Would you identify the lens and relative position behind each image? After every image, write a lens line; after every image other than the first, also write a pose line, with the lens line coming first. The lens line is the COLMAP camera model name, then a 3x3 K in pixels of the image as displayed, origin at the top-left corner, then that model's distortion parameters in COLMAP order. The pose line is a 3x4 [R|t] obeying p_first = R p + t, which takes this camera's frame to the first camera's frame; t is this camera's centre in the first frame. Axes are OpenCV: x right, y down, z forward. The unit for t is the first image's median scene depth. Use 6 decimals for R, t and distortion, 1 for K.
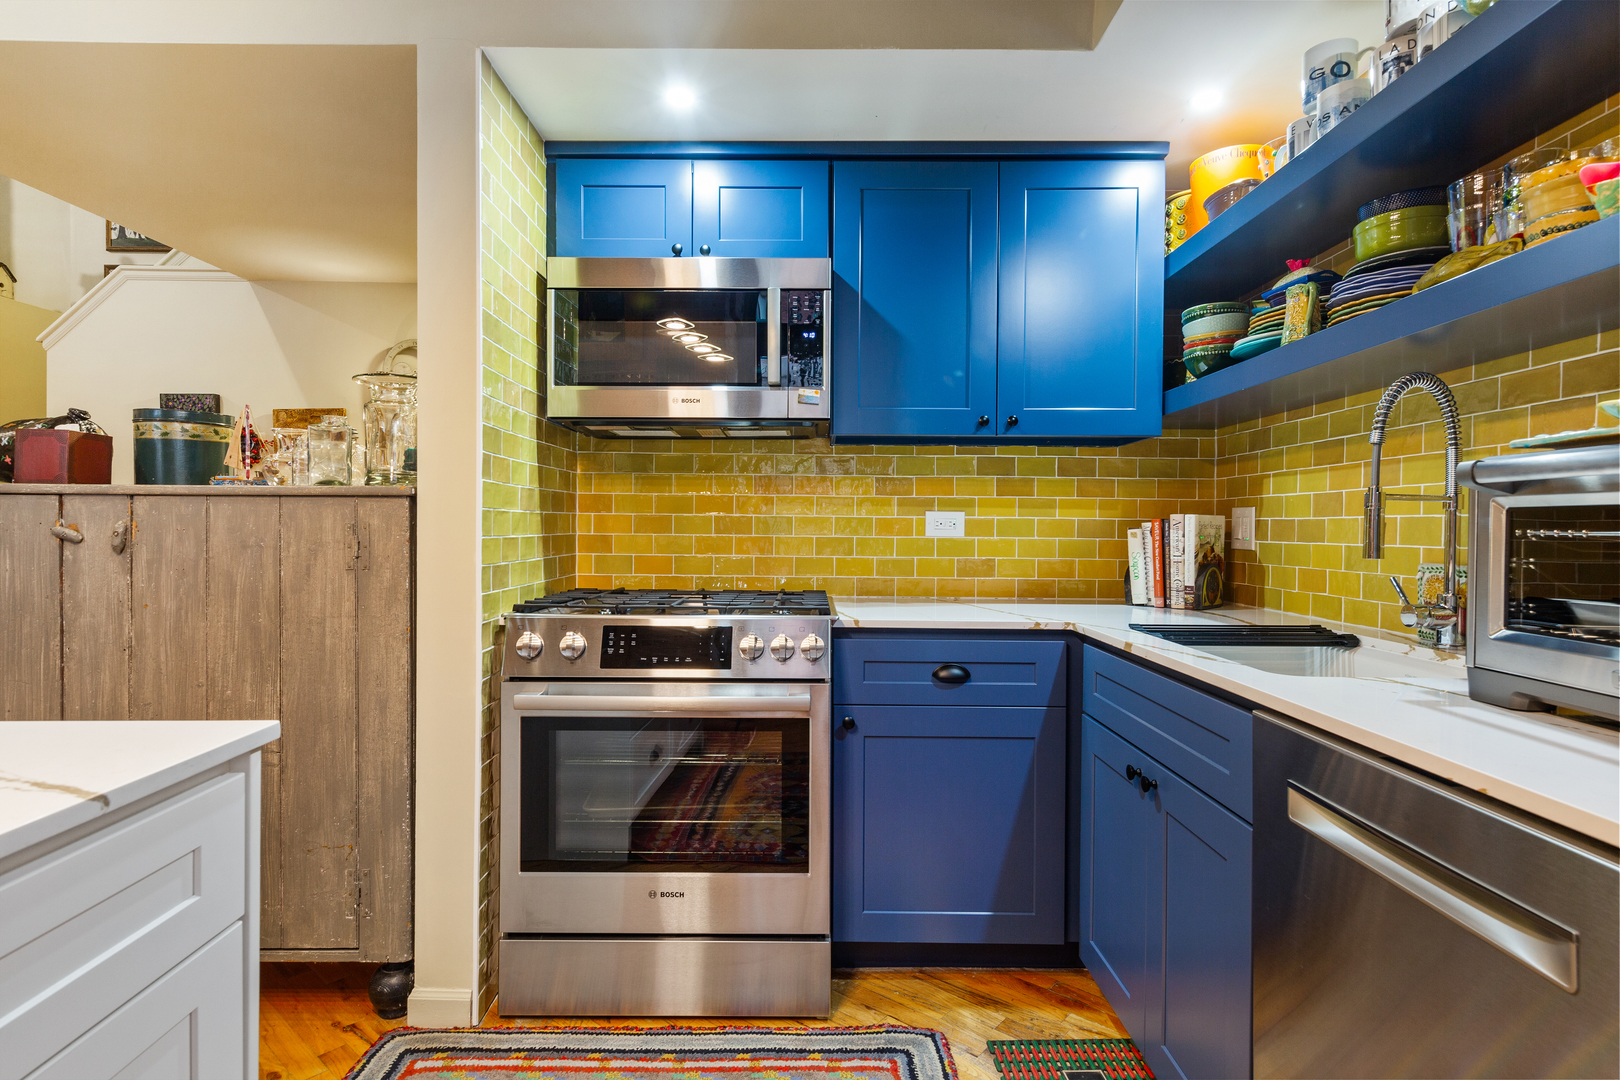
lens RADIAL K [[828.5, 0, 810.0], [0, 828.5, 540.0], [0, 0, 1]] dist [0.005161, 0.000910]
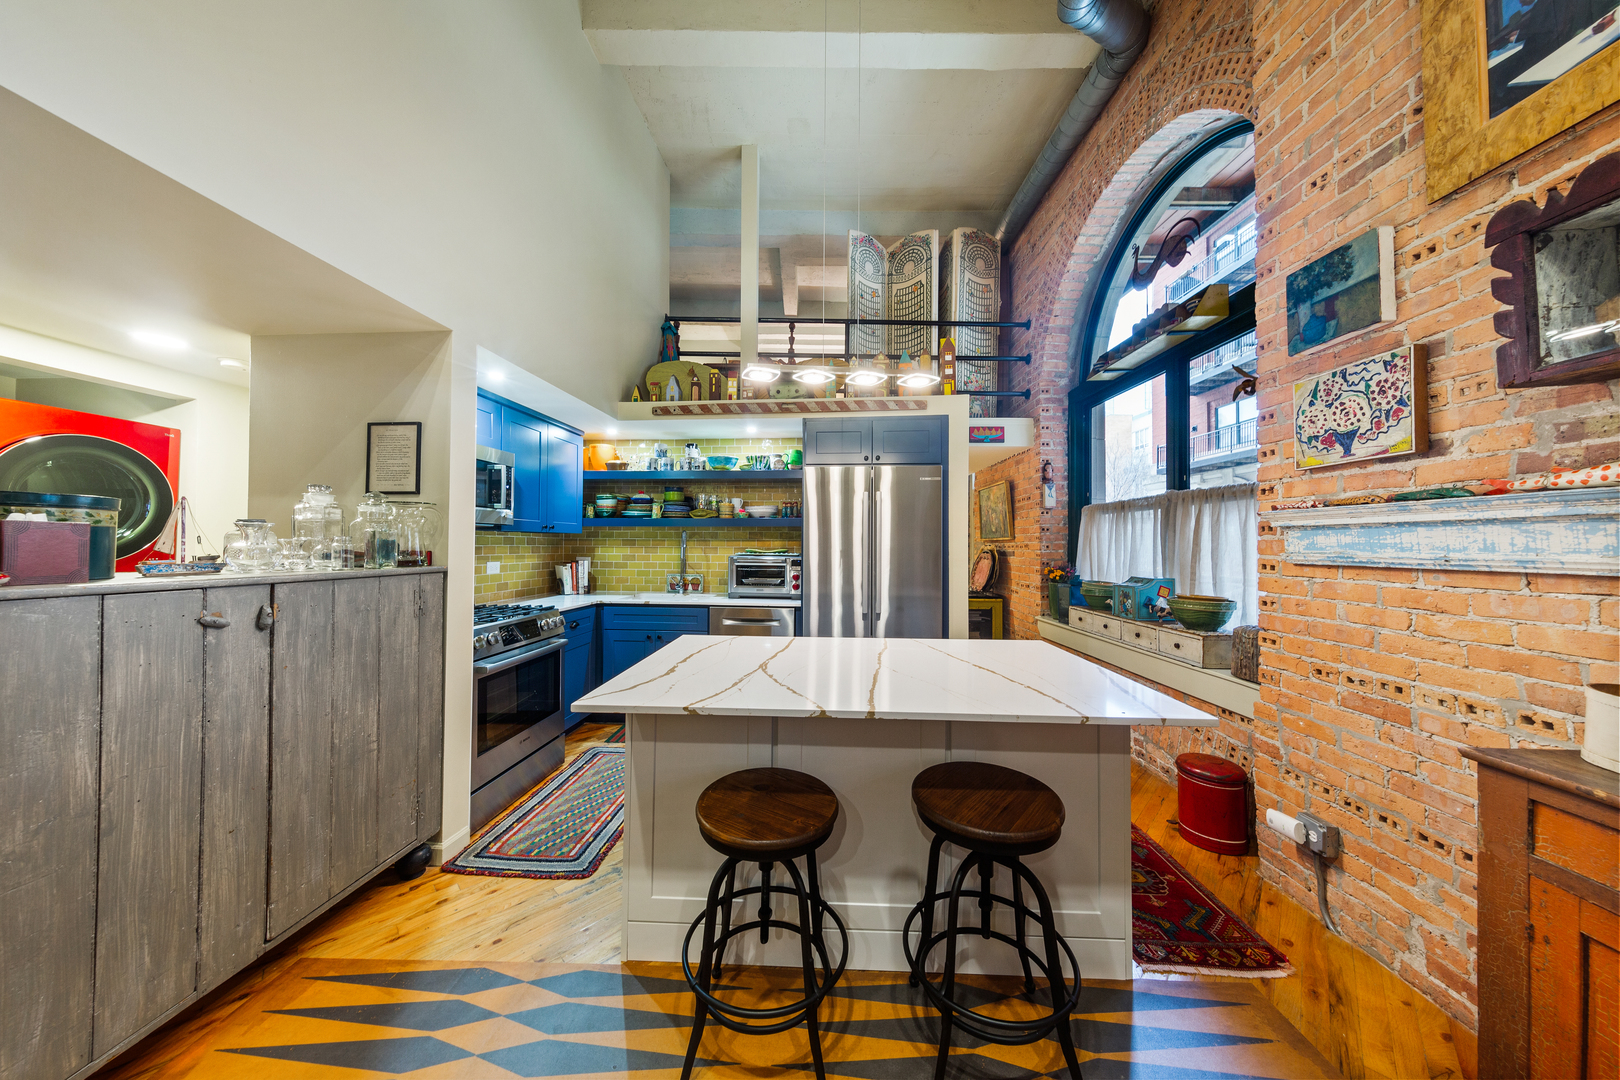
lens RADIAL K [[508.8, 0, 808.8], [0, 508.8, 537.4], [0, 0, 1]] dist [0.005897, -0.000277]
pose [[0.074948, 0.008179, 0.997154, -1.542171], [0.007547, 0.999933, -0.008769, -0.112133], [-0.997159, 0.008183, 0.074881, 0.114771]]
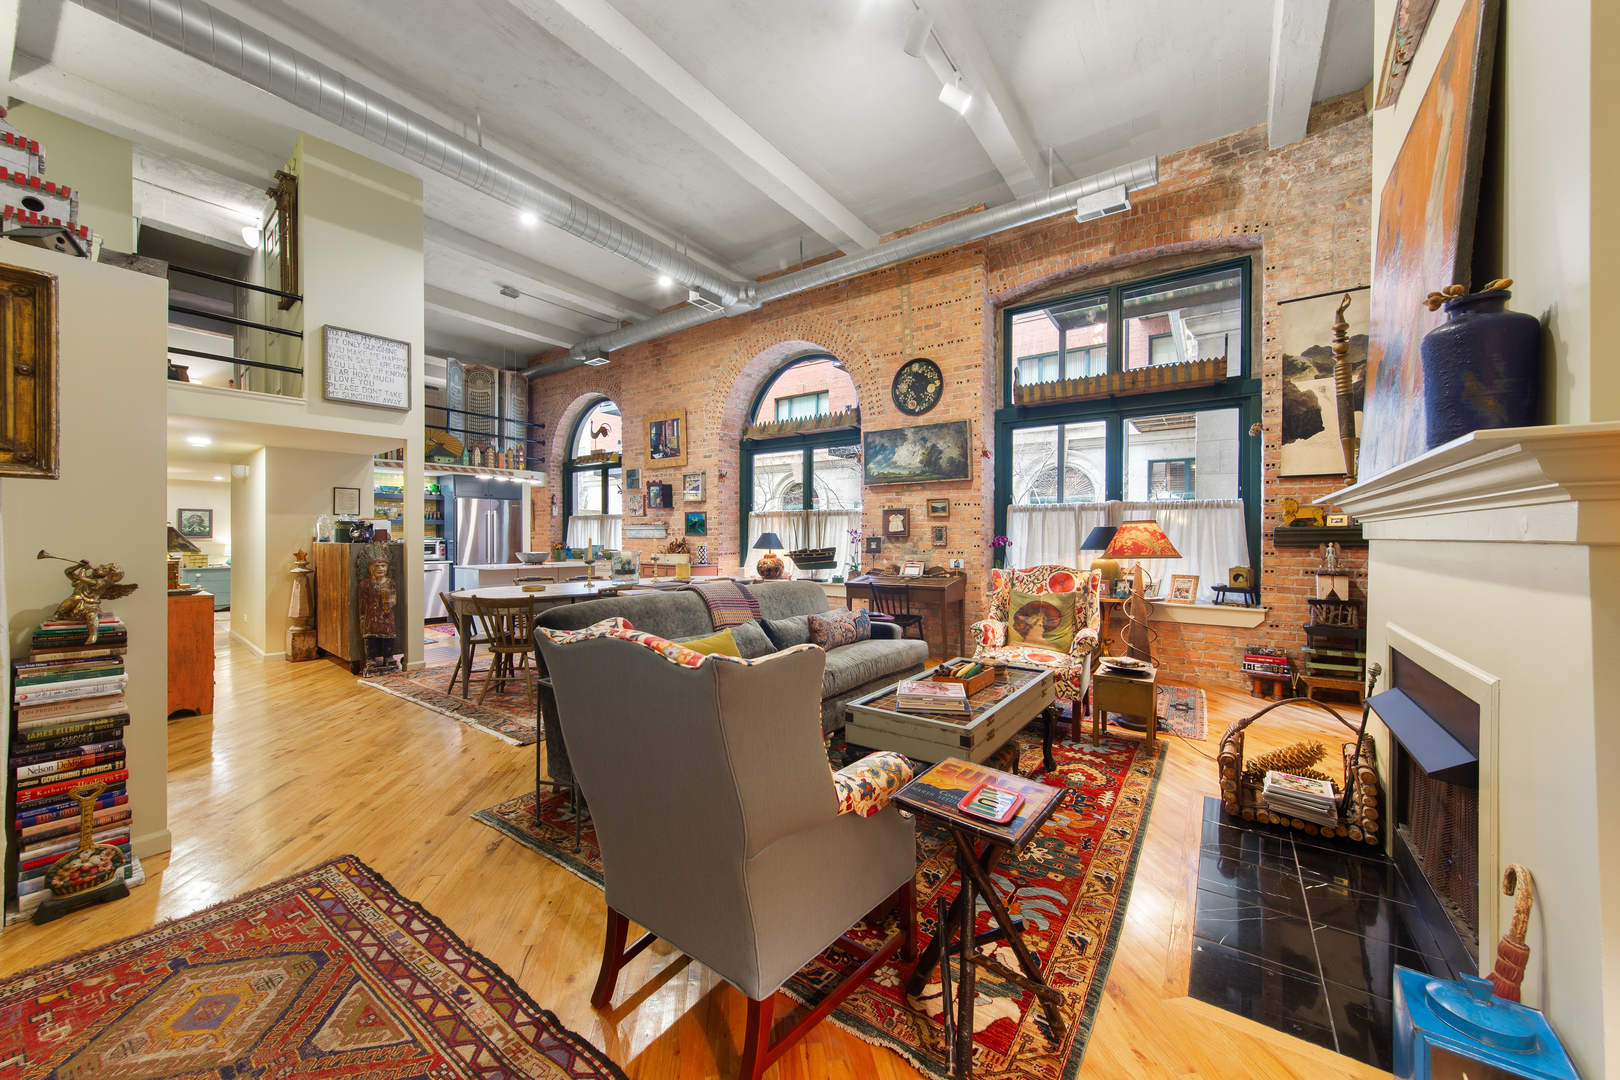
lens RADIAL K [[590.0, 0, 810.8], [0, 590.0, 536.2], [0, 0, 1]] dist [0.010163, -0.002818]
pose [[-0.771957, -0.009864, 0.635598, -4.803533], [0.000692, 0.999866, 0.016357, -0.155610], [-0.635674, 0.013067, -0.771847, 2.086585]]
